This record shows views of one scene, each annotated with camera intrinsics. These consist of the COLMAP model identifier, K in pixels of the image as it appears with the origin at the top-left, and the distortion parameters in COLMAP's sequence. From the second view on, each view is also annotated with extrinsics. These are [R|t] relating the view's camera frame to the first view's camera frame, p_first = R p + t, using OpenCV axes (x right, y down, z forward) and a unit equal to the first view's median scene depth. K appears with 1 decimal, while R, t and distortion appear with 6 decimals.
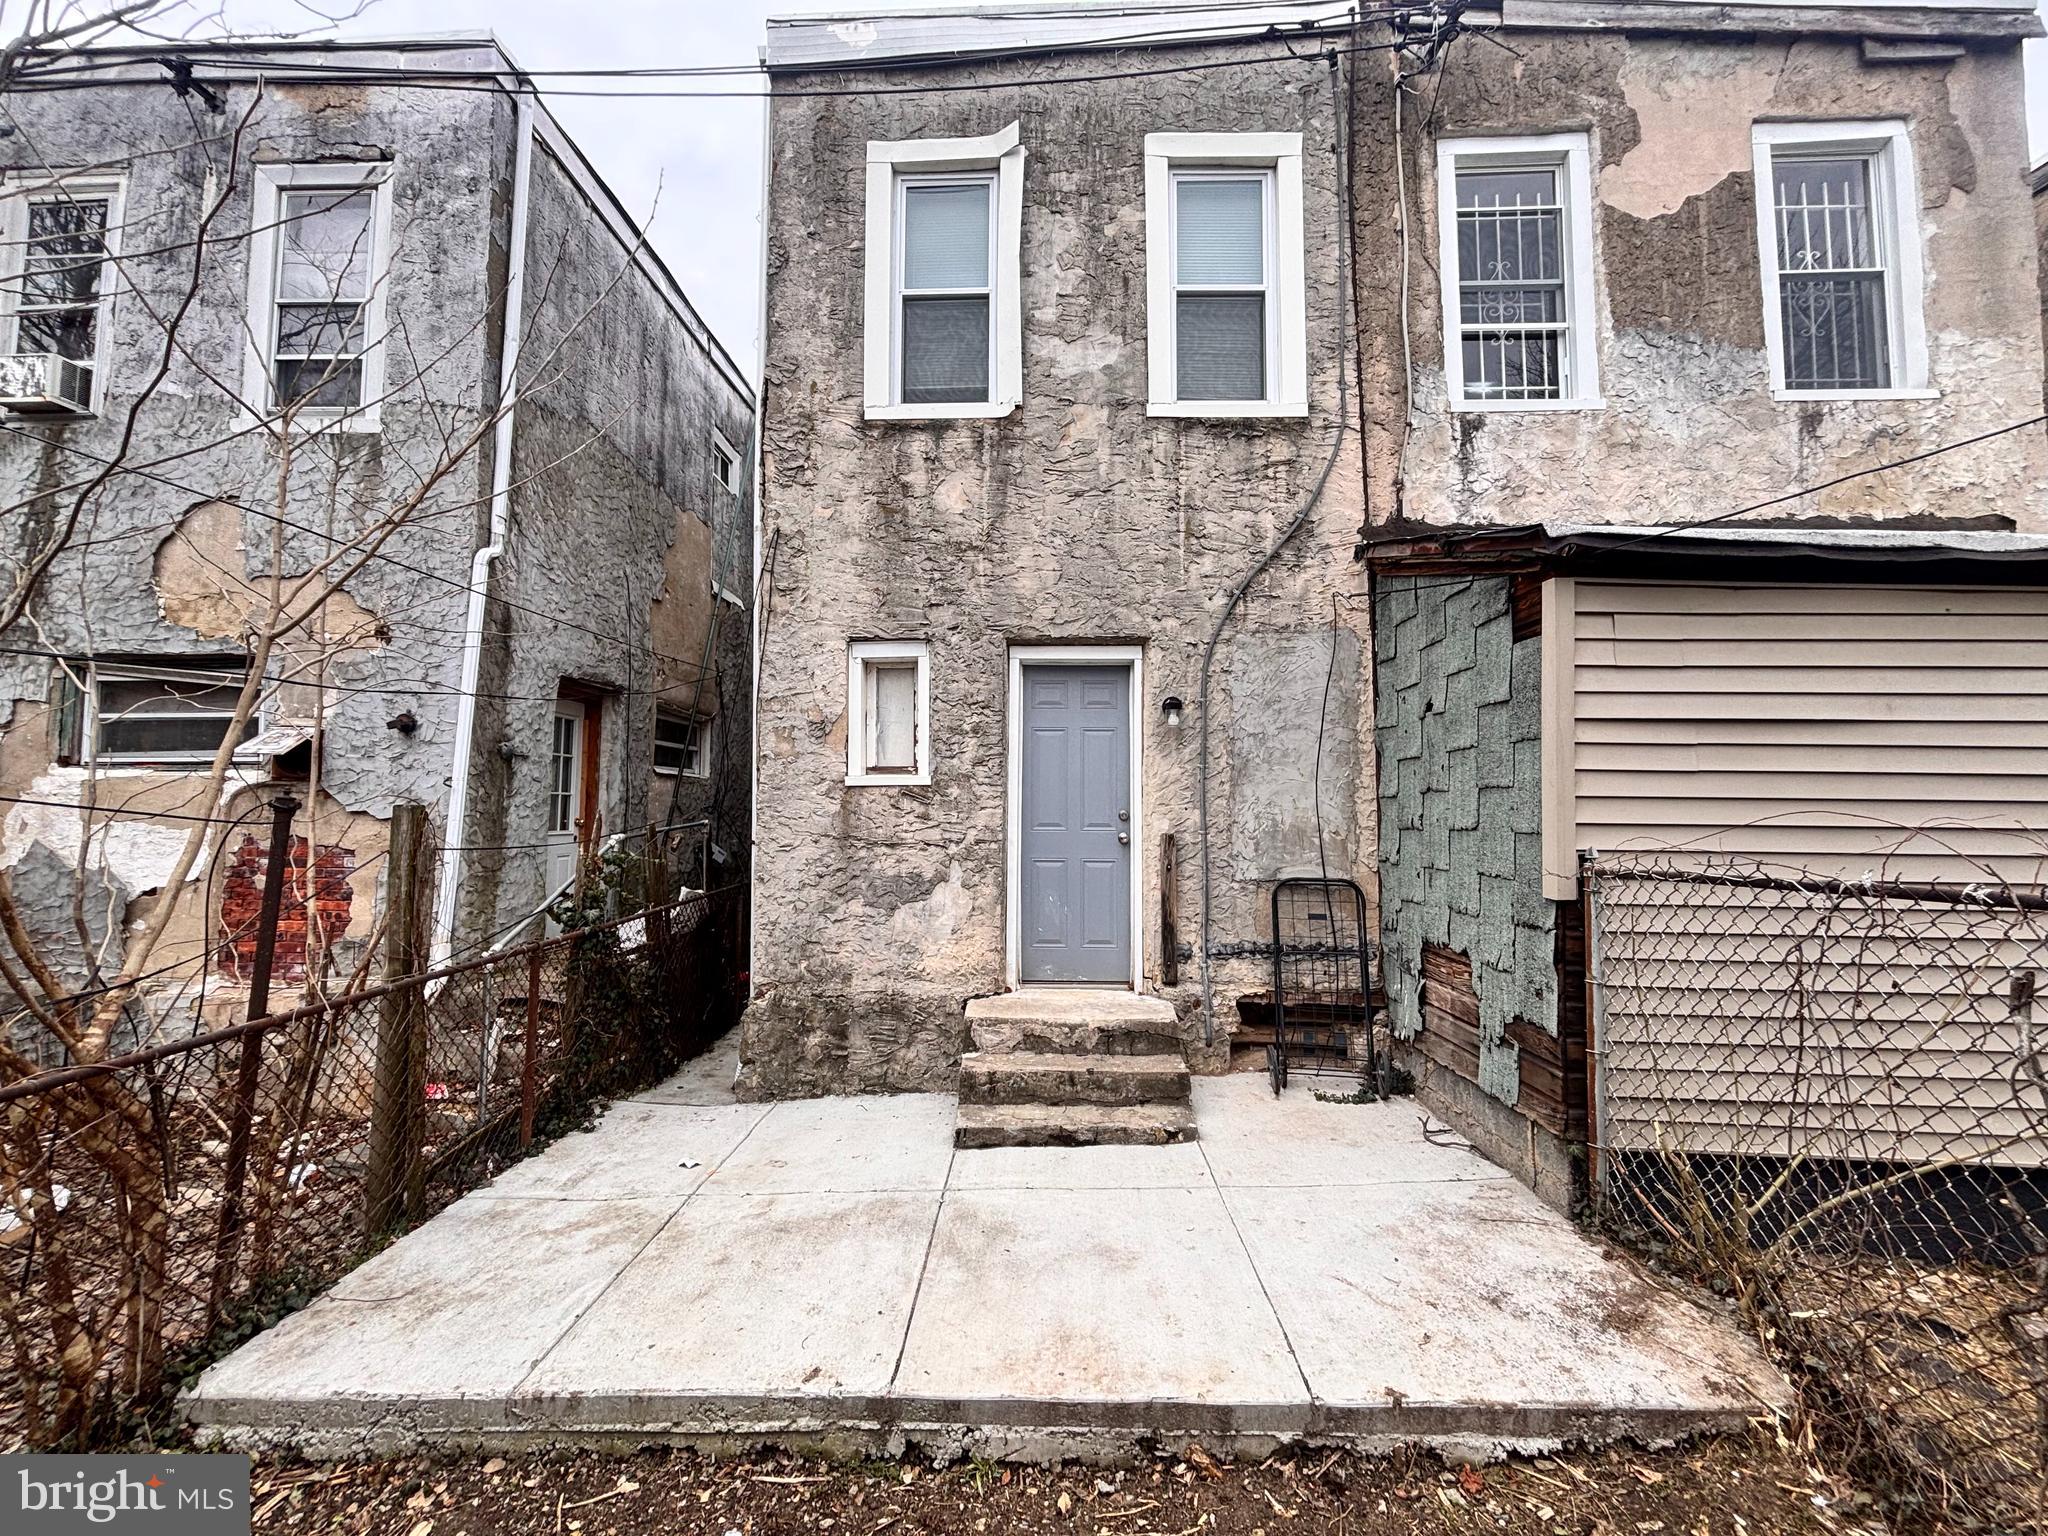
lens RADIAL K [[825.2, 0, 1018.7], [0, 825.2, 760.5], [0, 0, 1]] dist [-0.007881, 0.005808]
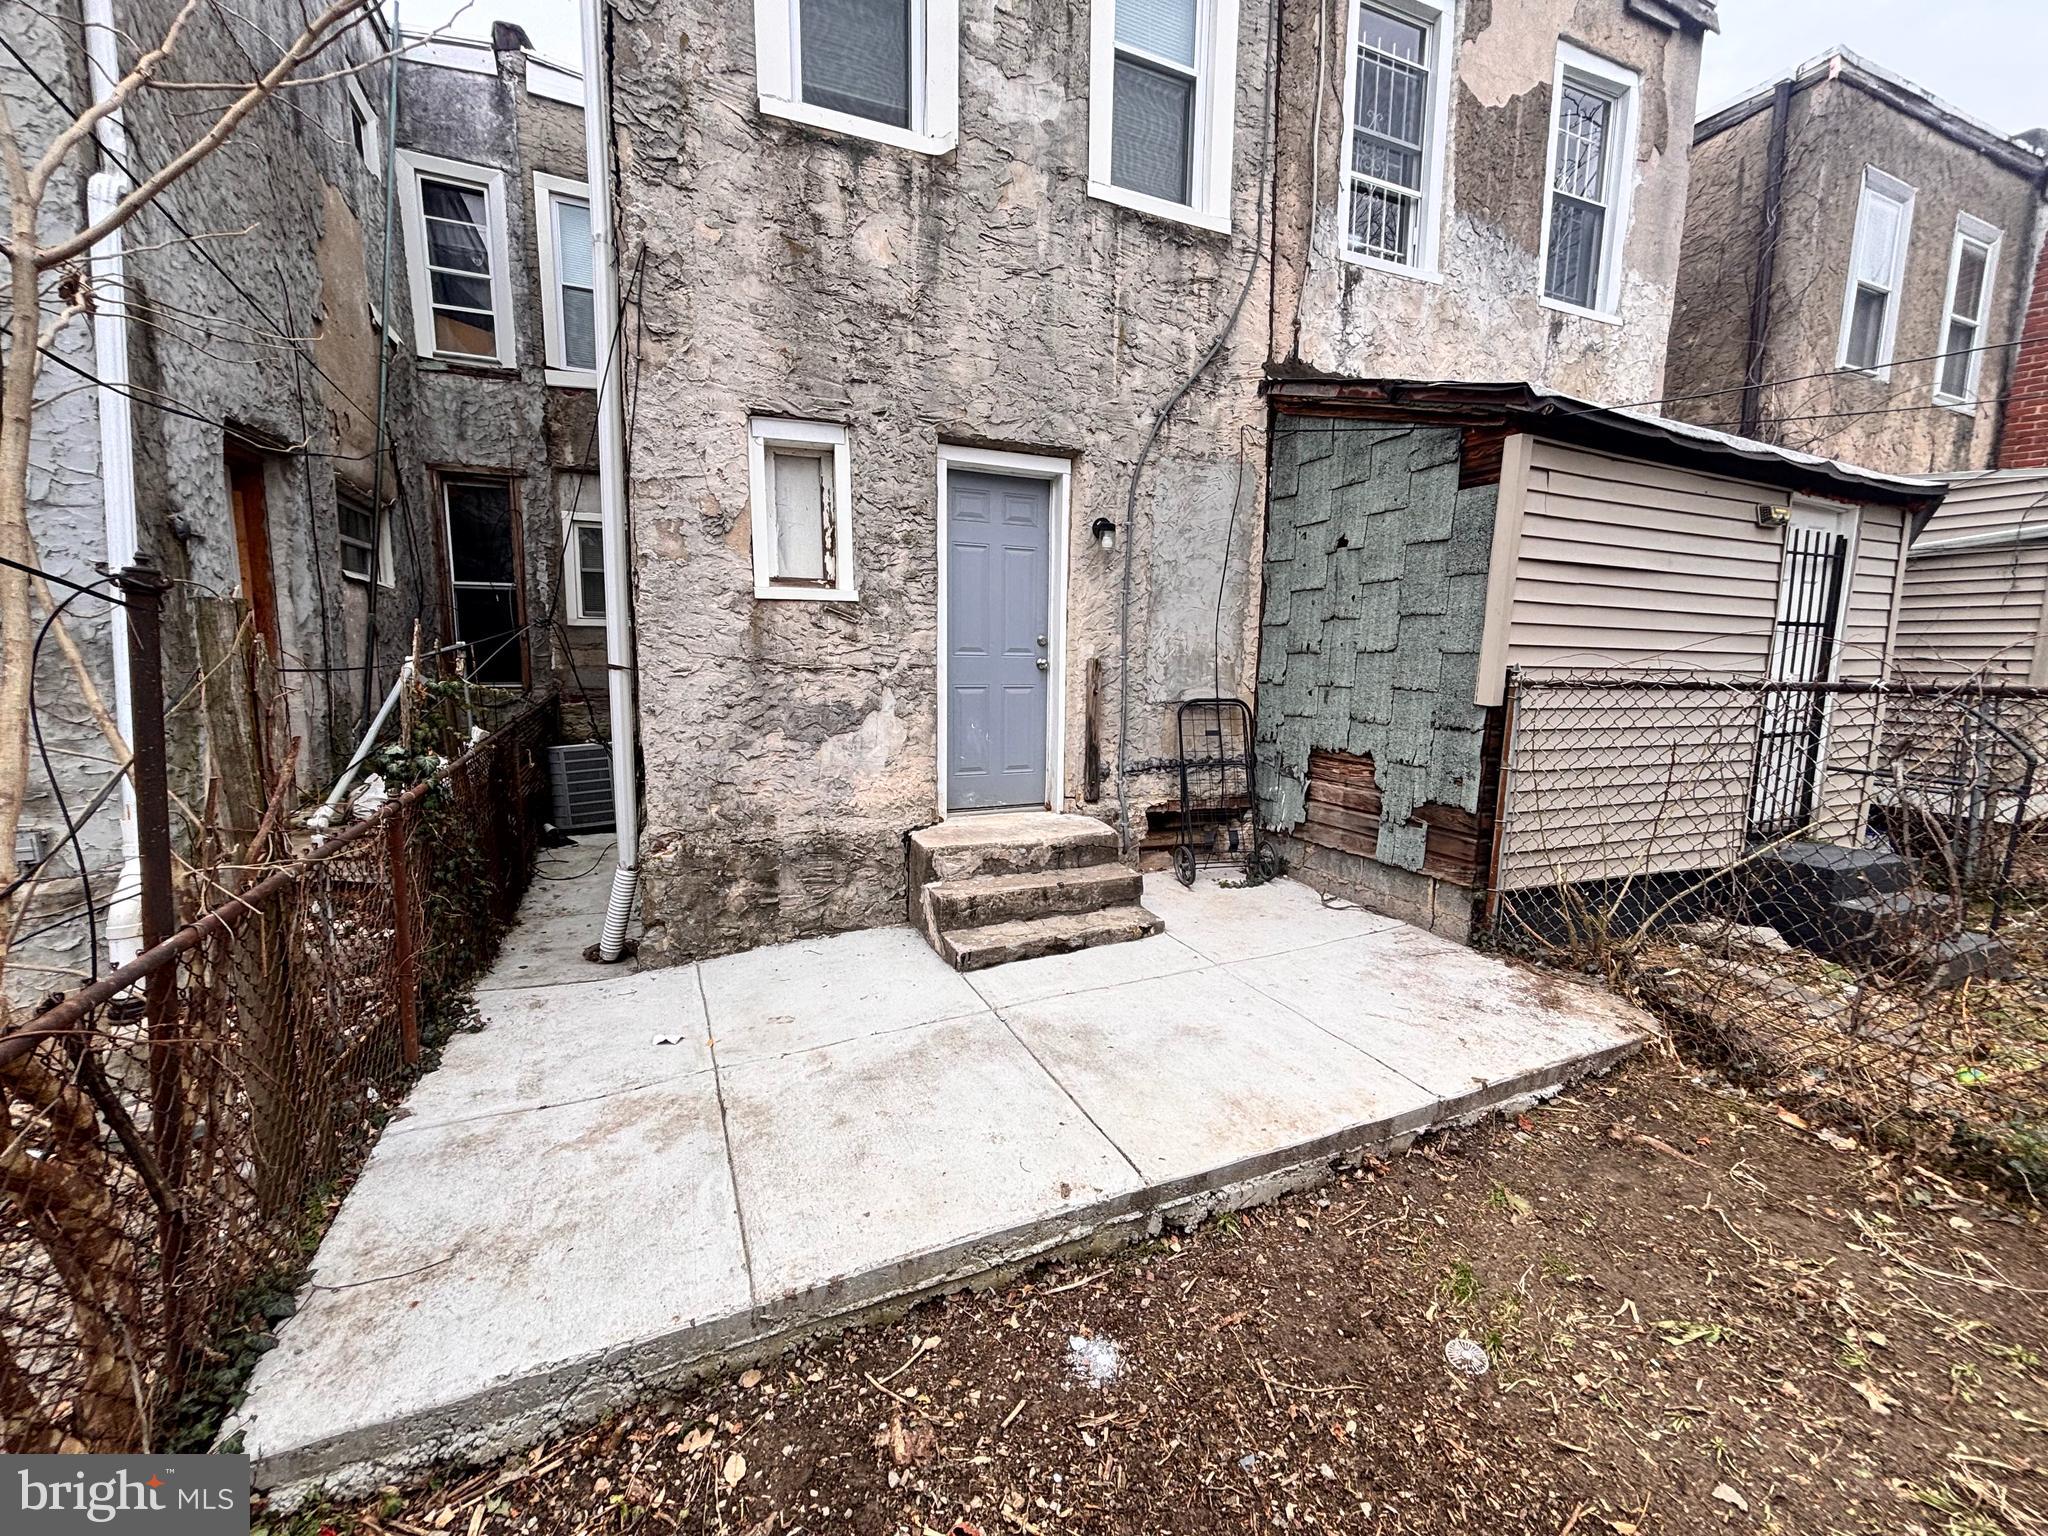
lens RADIAL K [[825.2, 0, 1018.7], [0, 825.2, 760.5], [0, 0, 1]] dist [-0.007881, 0.005808]
pose [[0.906188, -0.048483, 0.420086, -0.340925], [-0.034941, 0.981424, 0.188640, 0.025993], [-0.421429, -0.185622, 0.887661, 0.117031]]
